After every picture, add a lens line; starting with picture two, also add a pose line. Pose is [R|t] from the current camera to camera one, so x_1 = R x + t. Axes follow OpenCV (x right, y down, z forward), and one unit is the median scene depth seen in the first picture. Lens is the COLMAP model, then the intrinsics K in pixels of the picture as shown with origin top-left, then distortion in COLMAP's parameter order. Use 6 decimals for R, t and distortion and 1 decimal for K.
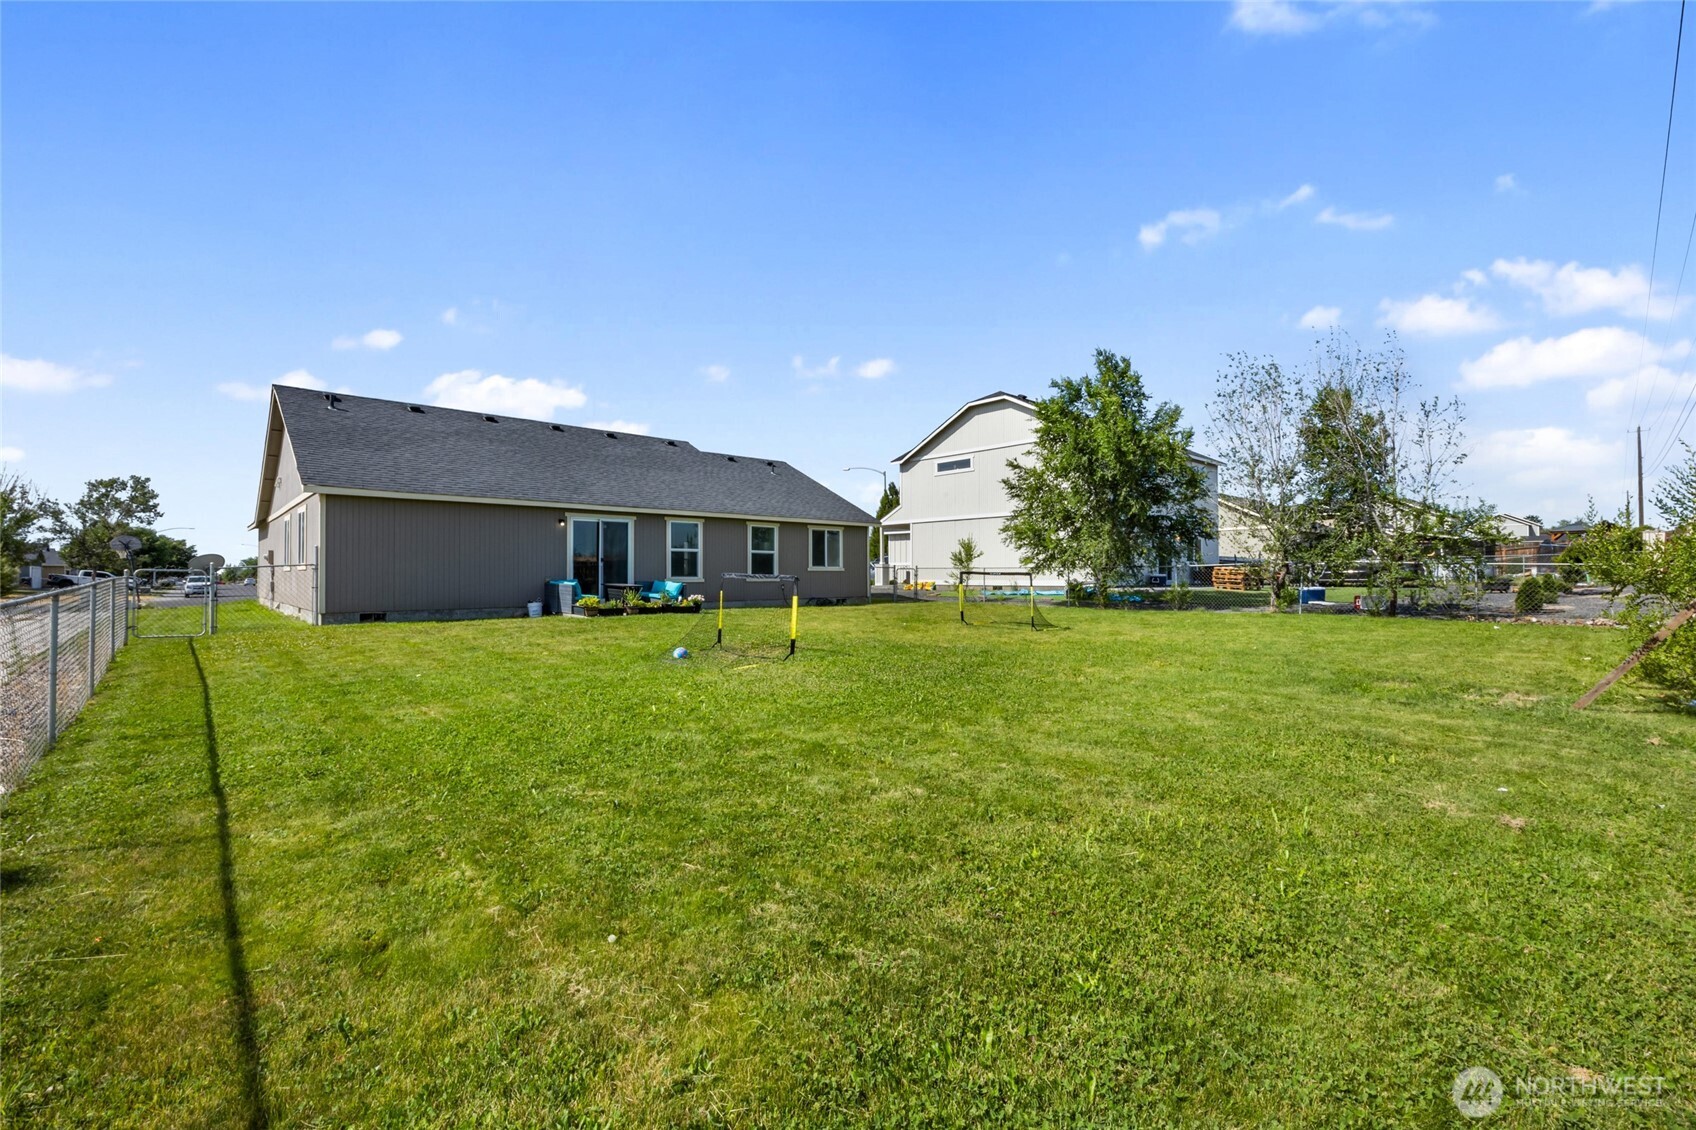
lens RADIAL K [[731.5, 0, 854.9], [0, 731.5, 581.6], [0, 0, 1]] dist [-0.021524, 0.000367]
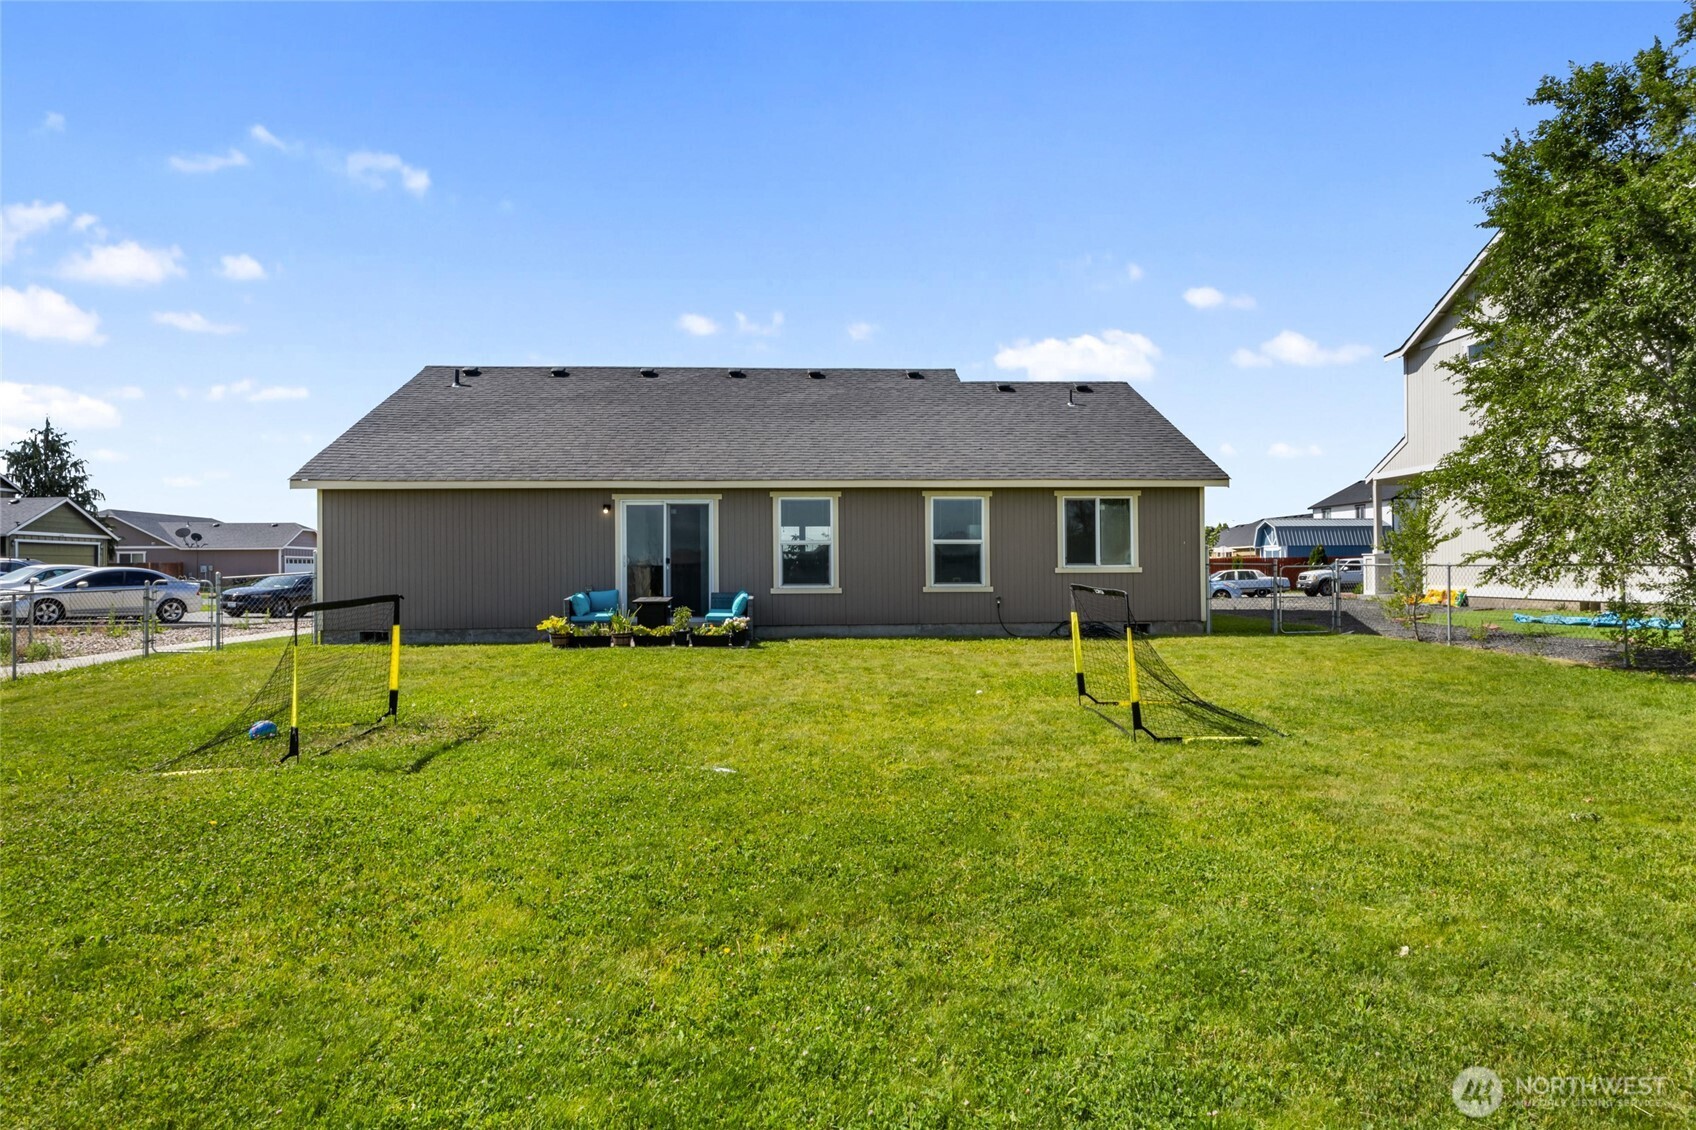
lens RADIAL K [[985.6, 0, 848.0], [0, 985.6, 565.0], [0, 0, 1]] dist [0.001889, 0.000412]
pose [[0.759600, -0.006886, -0.650354, 0.341273], [-0.000698, 0.999935, -0.011403, -0.014169], [0.650390, 0.009115, 0.759545, 0.371472]]
